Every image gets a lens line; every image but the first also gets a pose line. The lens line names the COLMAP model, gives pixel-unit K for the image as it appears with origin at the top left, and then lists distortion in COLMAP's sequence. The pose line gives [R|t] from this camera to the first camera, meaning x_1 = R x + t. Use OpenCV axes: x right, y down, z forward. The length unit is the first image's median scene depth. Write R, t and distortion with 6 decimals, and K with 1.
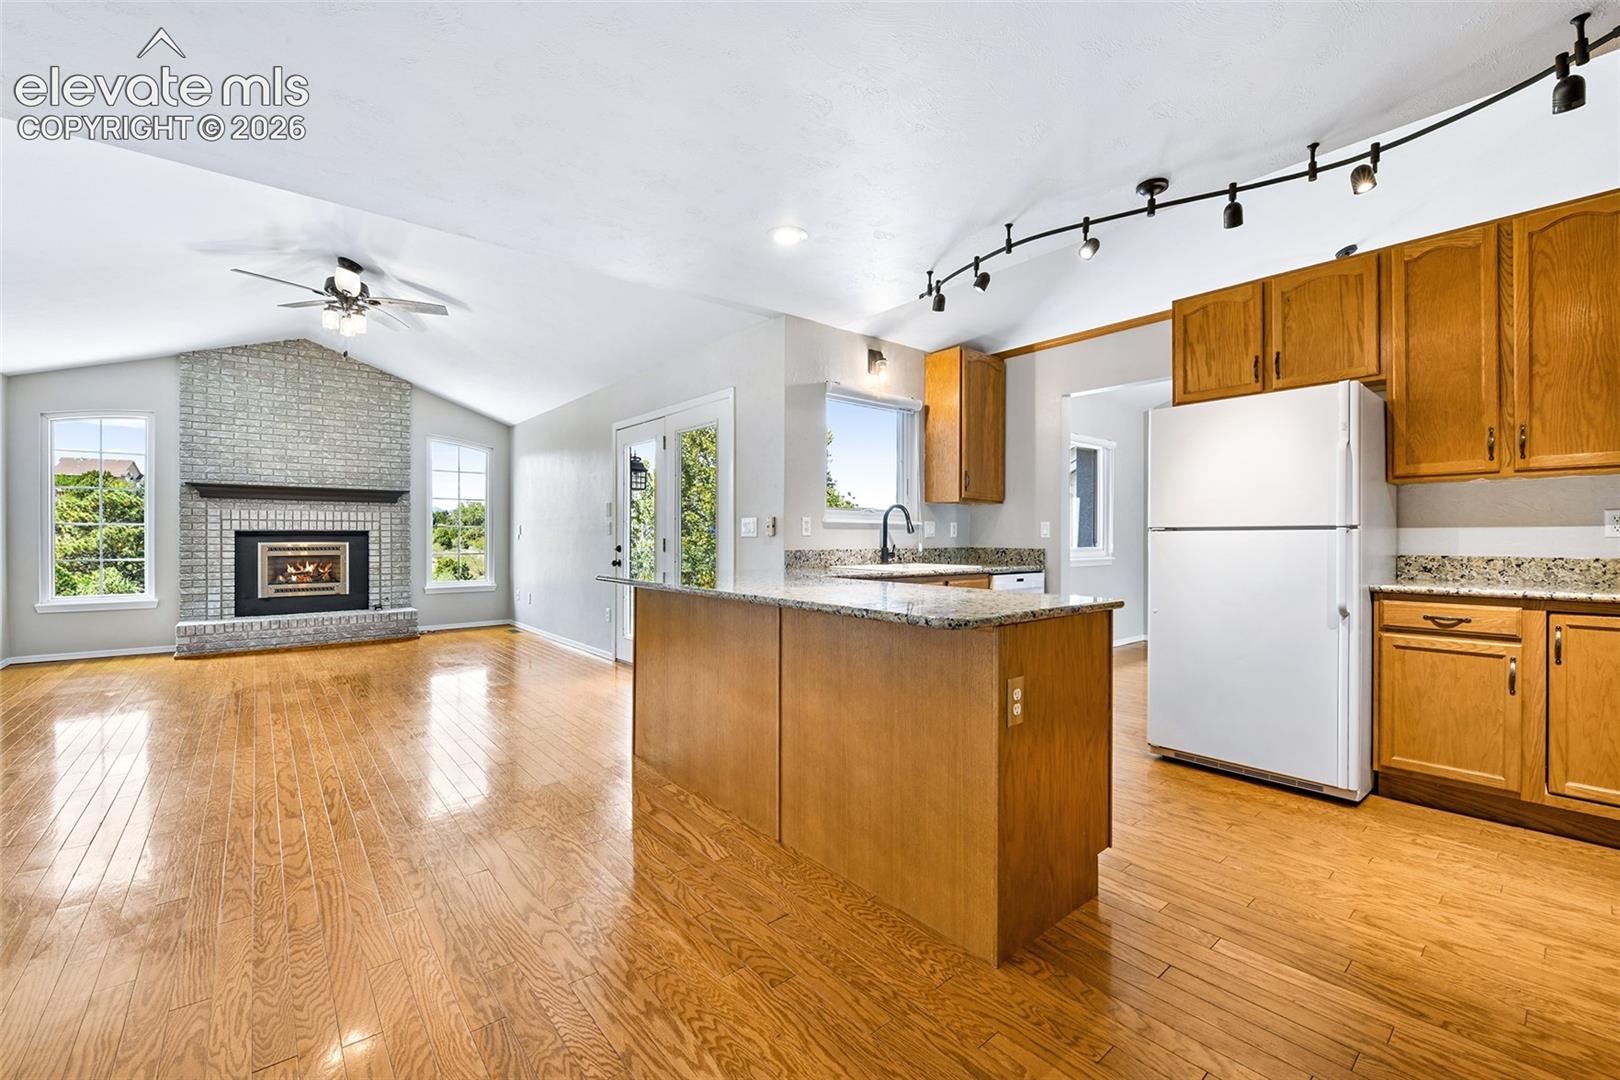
lens RADIAL K [[657.0, 0, 814.6], [0, 657.0, 540.4], [0, 0, 1]] dist [-0.010223, -0.002181]
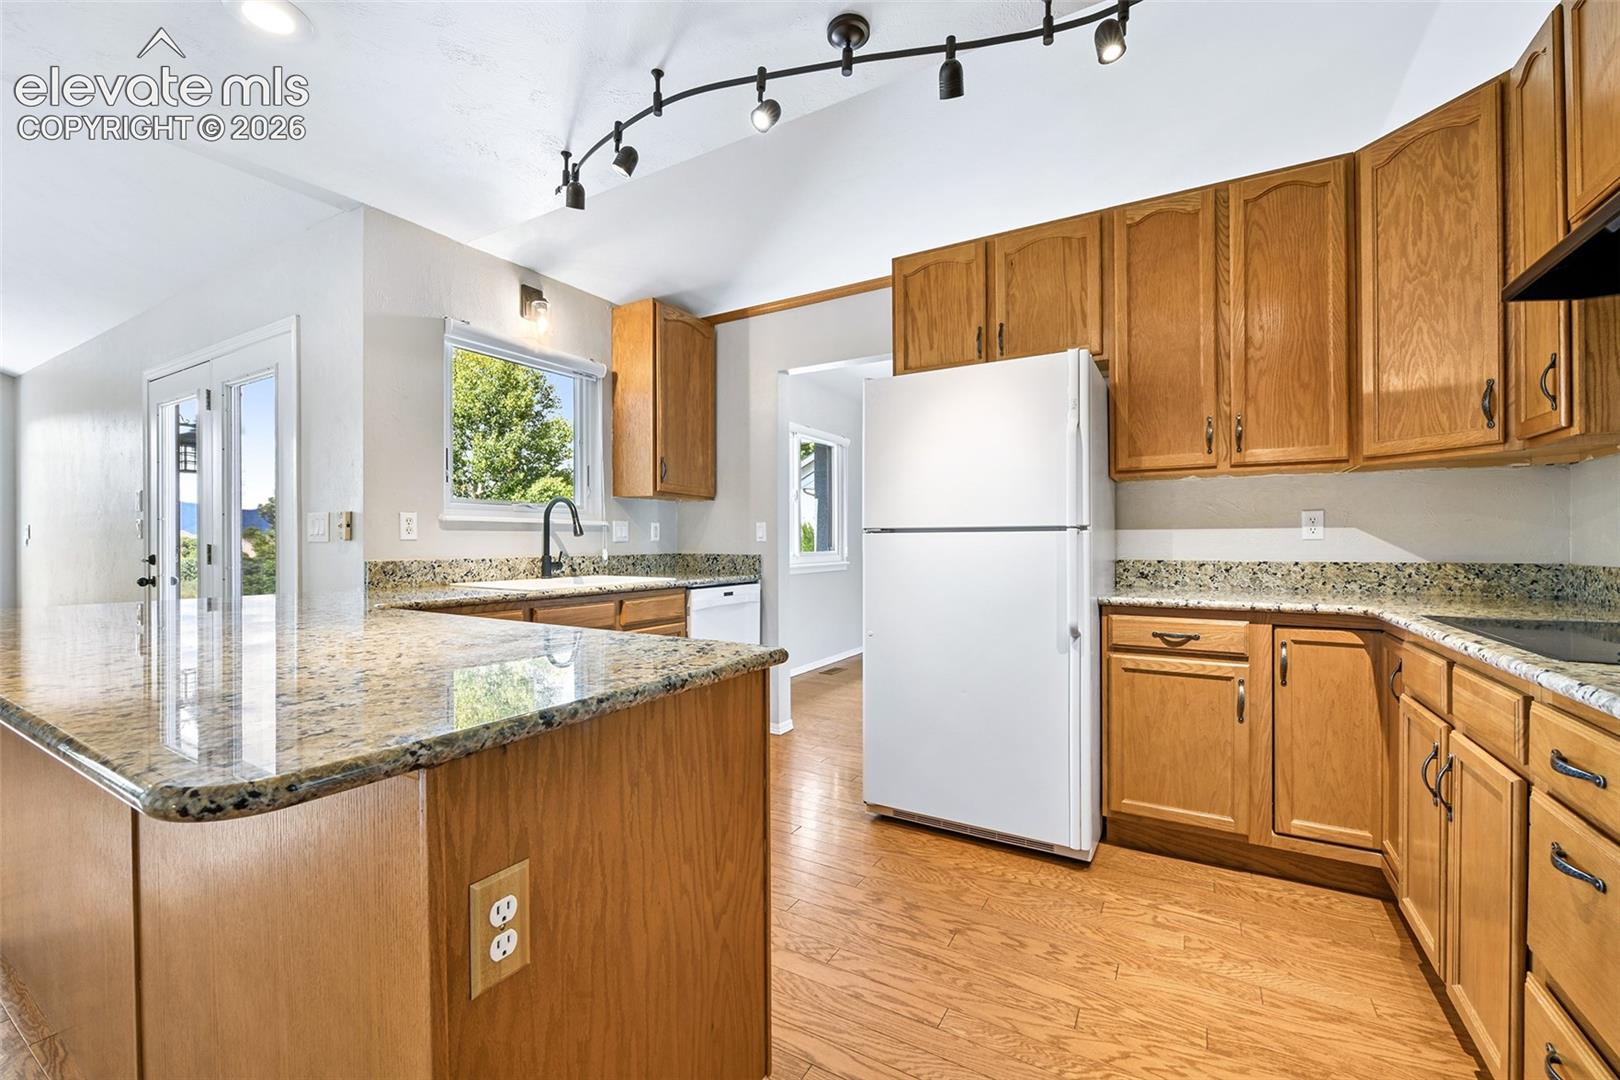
lens RADIAL K [[657.0, 0, 804.4], [0, 657.0, 540.5], [0, 0, 1]] dist [-0.010223, -0.002181]
pose [[0.944523, -0.002393, 0.328436, 0.123731], [0.004126, 0.999981, -0.004578, -0.001220], [-0.328419, 0.005679, 0.944515, 0.185612]]
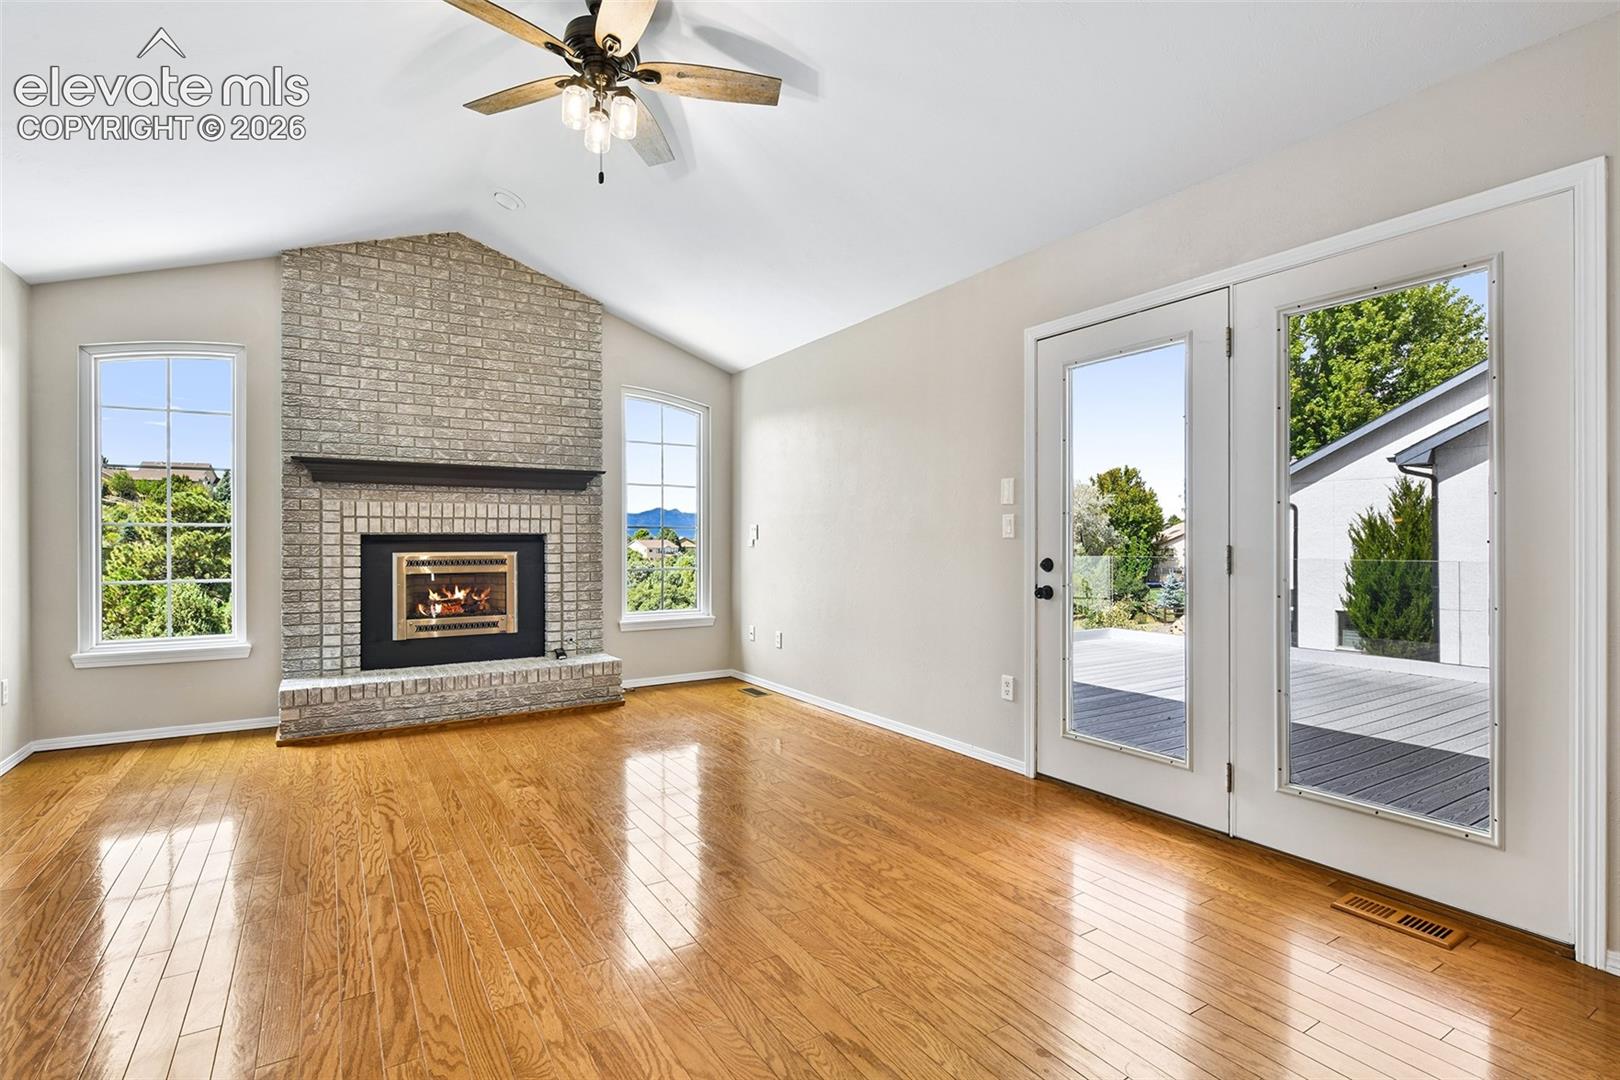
lens RADIAL K [[759.3, 0, 814.3], [0, 759.3, 544.9], [0, 0, 1]] dist [-0.002891, -0.000620]
pose [[0.990516, -0.002754, -0.137368, -0.450089], [0.002607, 0.999996, -0.001253, -0.003390], [0.137371, 0.000883, 0.990519, 0.421497]]
